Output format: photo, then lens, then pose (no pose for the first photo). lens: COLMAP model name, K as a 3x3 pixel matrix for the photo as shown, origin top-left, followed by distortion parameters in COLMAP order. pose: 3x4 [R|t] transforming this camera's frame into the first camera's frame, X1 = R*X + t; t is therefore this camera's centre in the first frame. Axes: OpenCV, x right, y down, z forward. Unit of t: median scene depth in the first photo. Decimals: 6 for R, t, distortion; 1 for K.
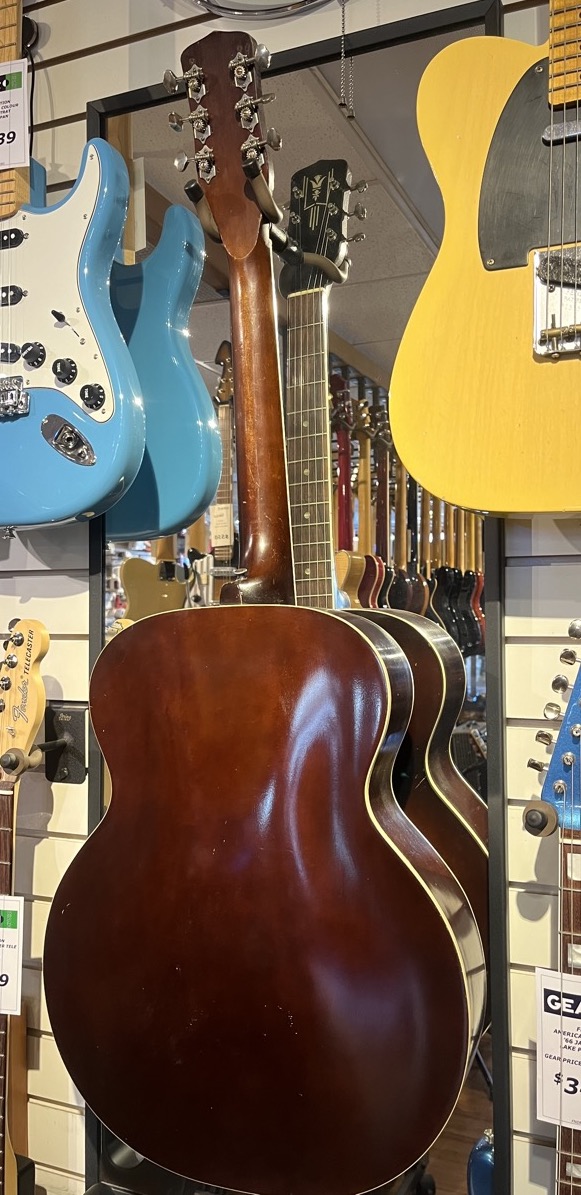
lens RADIAL K [[1227.2, 0, 296.2], [0, 1227.2, 595.8], [0, 0, 1]] dist [-0.054791, 0.000000]
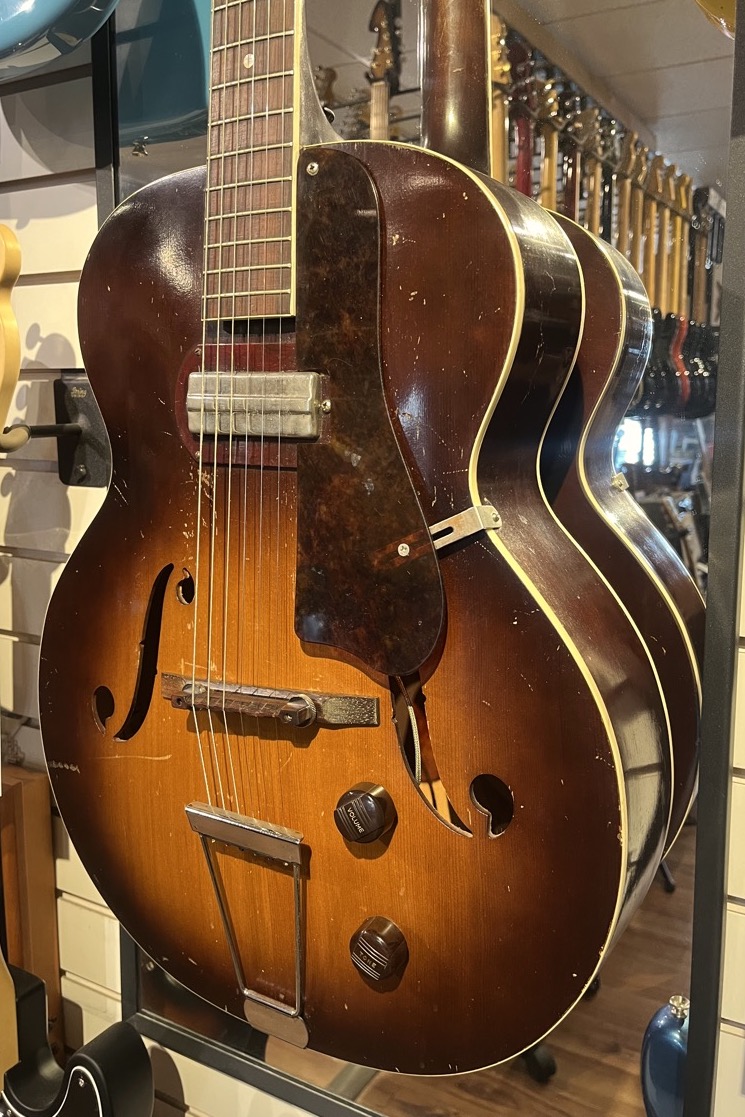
lens RADIAL K [[1150.0, 0, 370.4], [0, 1150.0, 561.4], [0, 0, 1]] dist [-0.006230, 0.000000]
pose [[0.993301, 0.037902, -0.109160, 0.032565], [-0.022476, 0.990005, 0.139227, 0.056212], [0.113346, -0.135840, 0.984226, 0.194646]]
